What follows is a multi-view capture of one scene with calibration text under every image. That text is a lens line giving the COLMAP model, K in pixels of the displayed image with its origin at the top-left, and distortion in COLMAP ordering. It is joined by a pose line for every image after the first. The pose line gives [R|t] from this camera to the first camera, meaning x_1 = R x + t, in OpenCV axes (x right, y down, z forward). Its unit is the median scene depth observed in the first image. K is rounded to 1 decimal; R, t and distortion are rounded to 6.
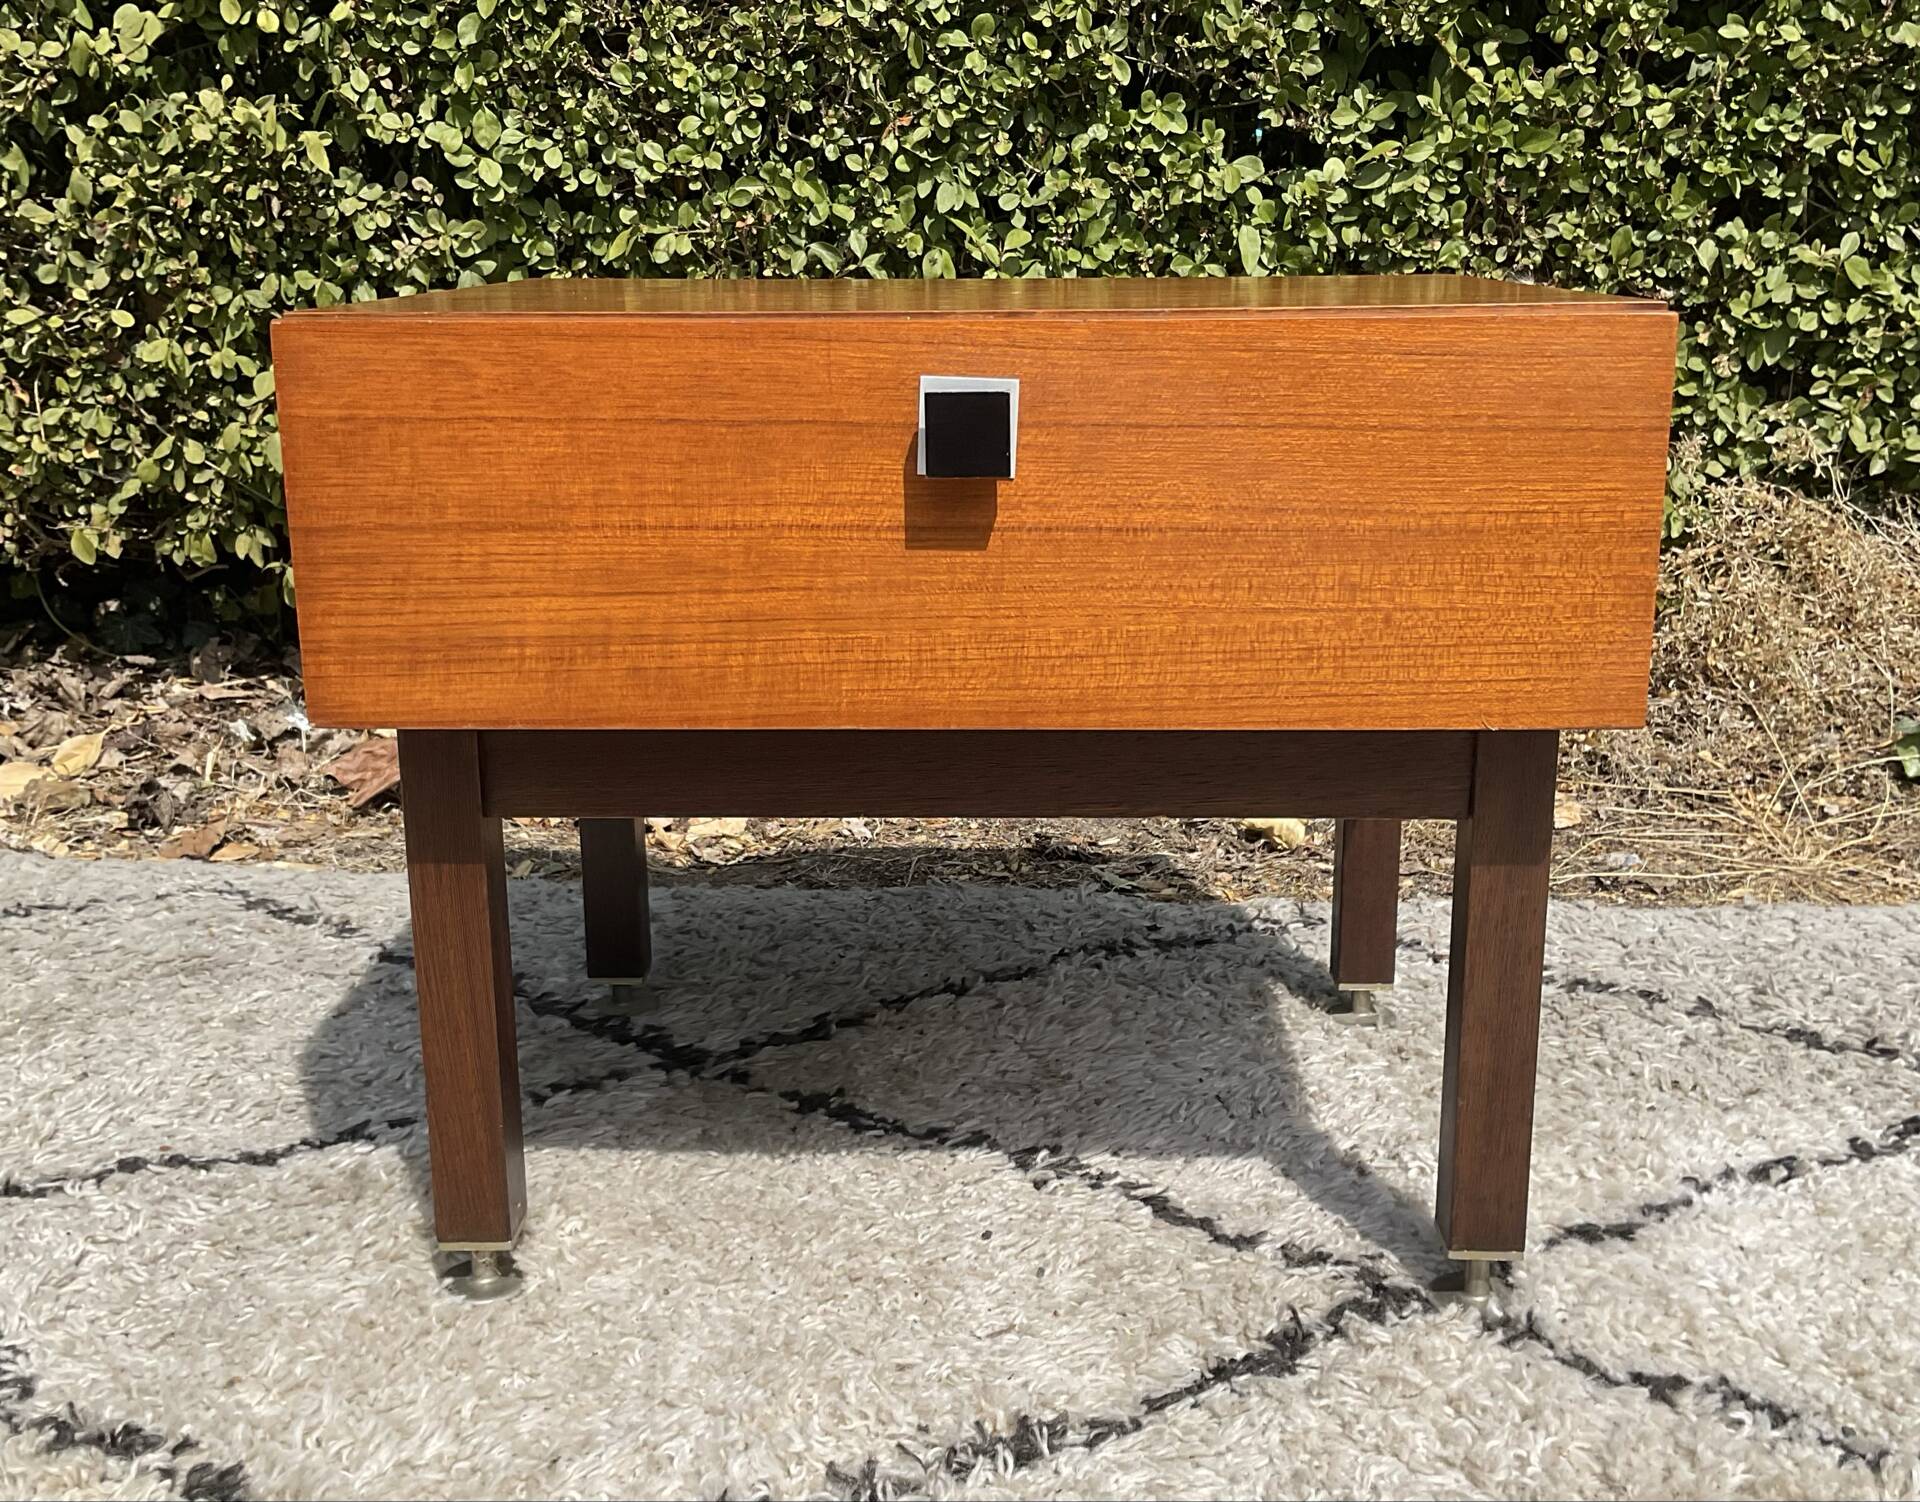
lens RADIAL K [[2095.5, 0, 954.5], [0, 2095.5, 808.9], [0, 0, 1]] dist [0.122190, -0.269918]
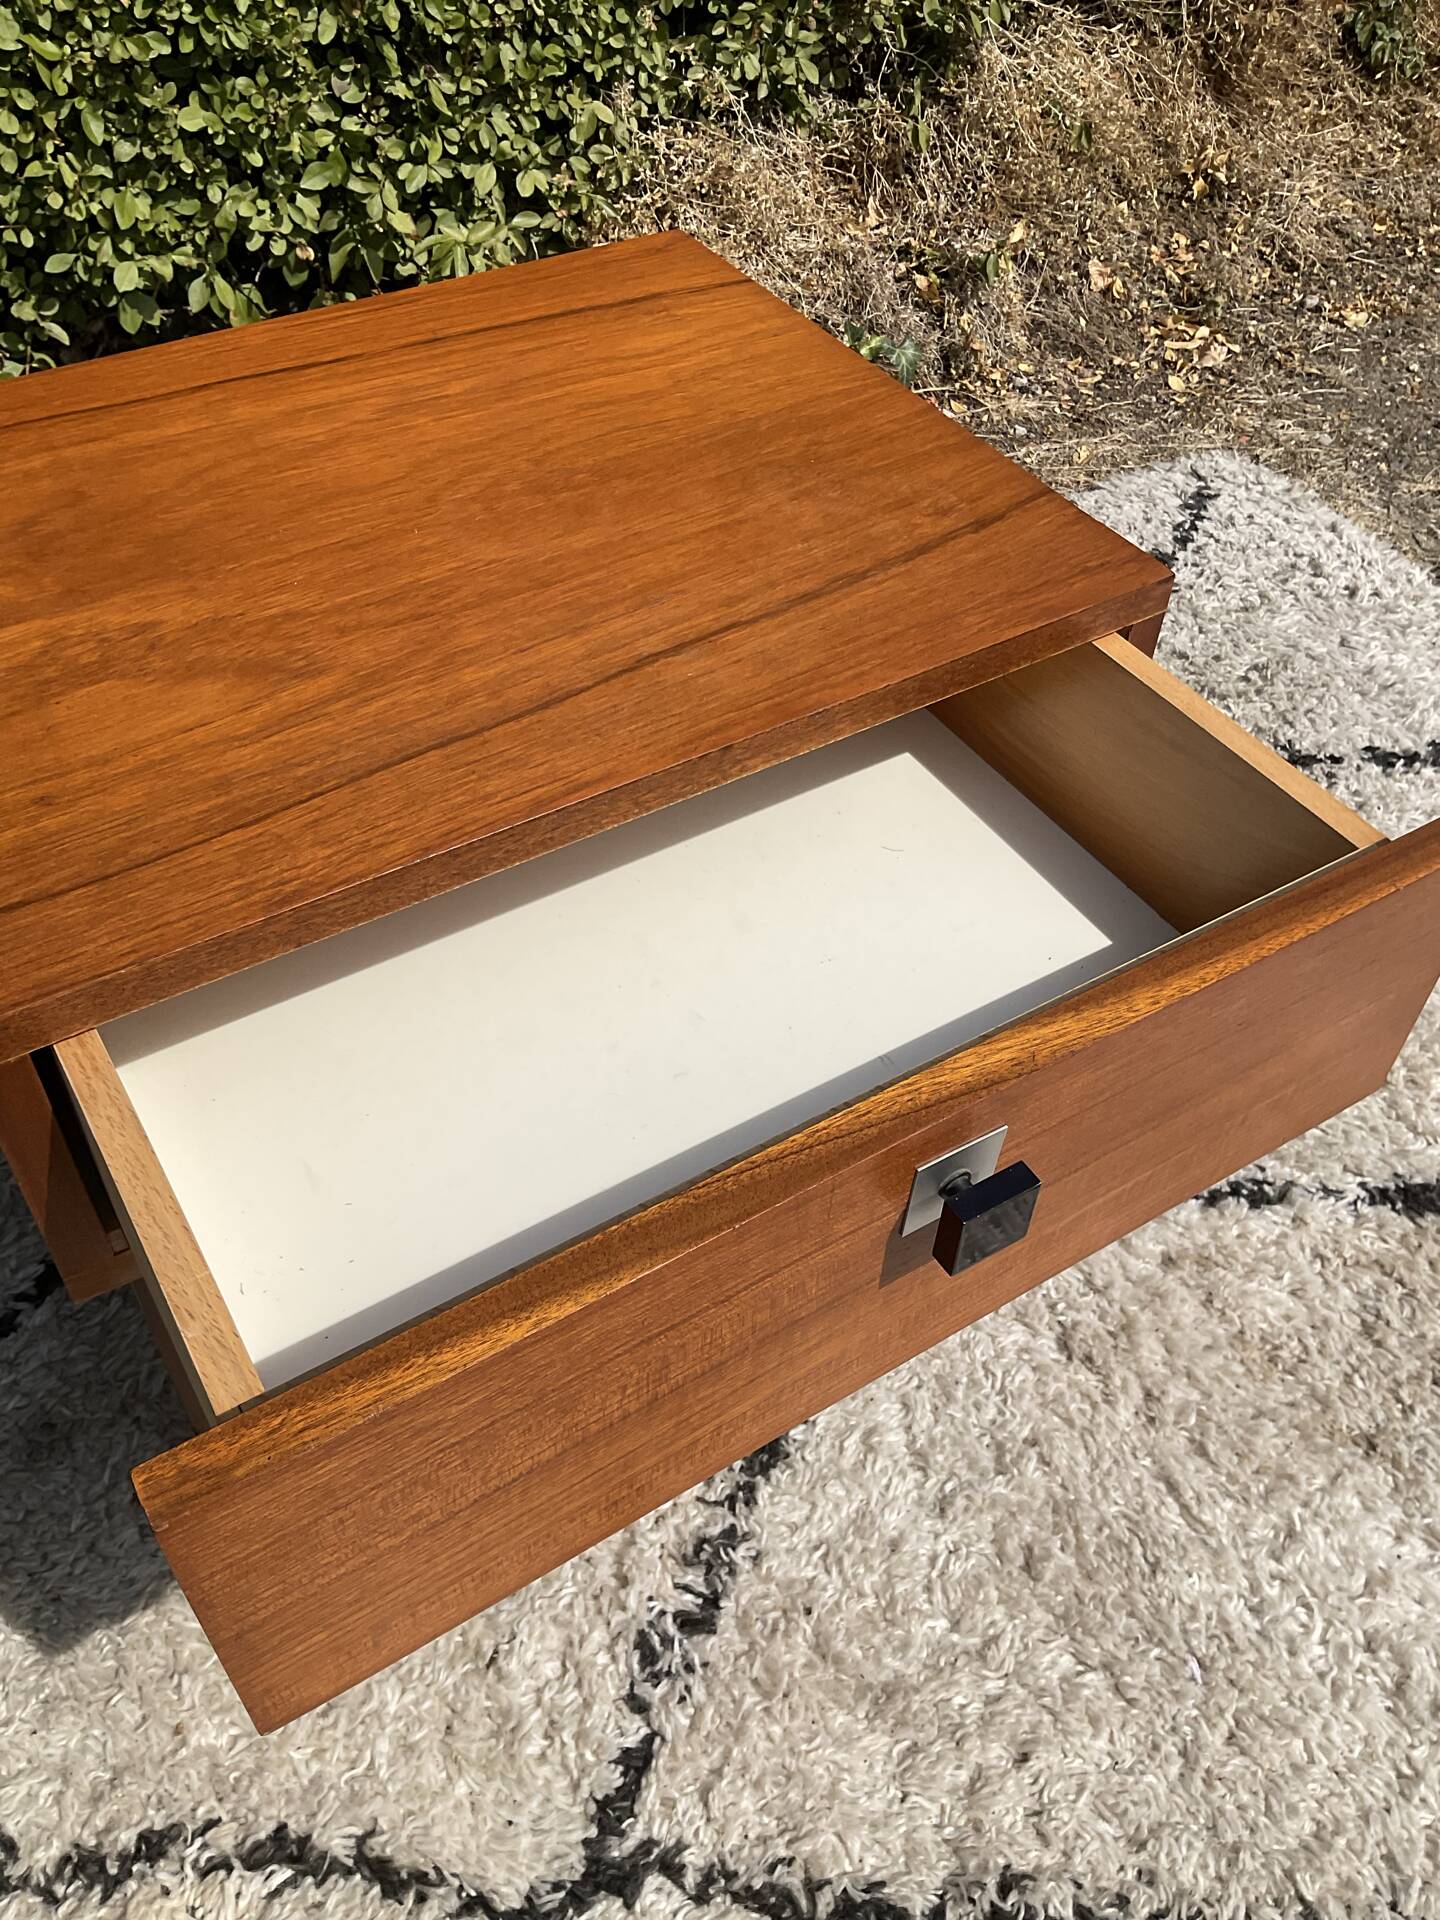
lens RADIAL K [[1594.7, 0, 716.2], [0, 1594.7, 949.8], [0, 0, 1]] dist [0.020853, -0.040828]
pose [[0.827533, -0.380436, 0.412865, -0.221276], [0.118371, 0.837100, 0.534090, -0.390039], [-0.548796, -0.393105, 0.737761, 0.276431]]
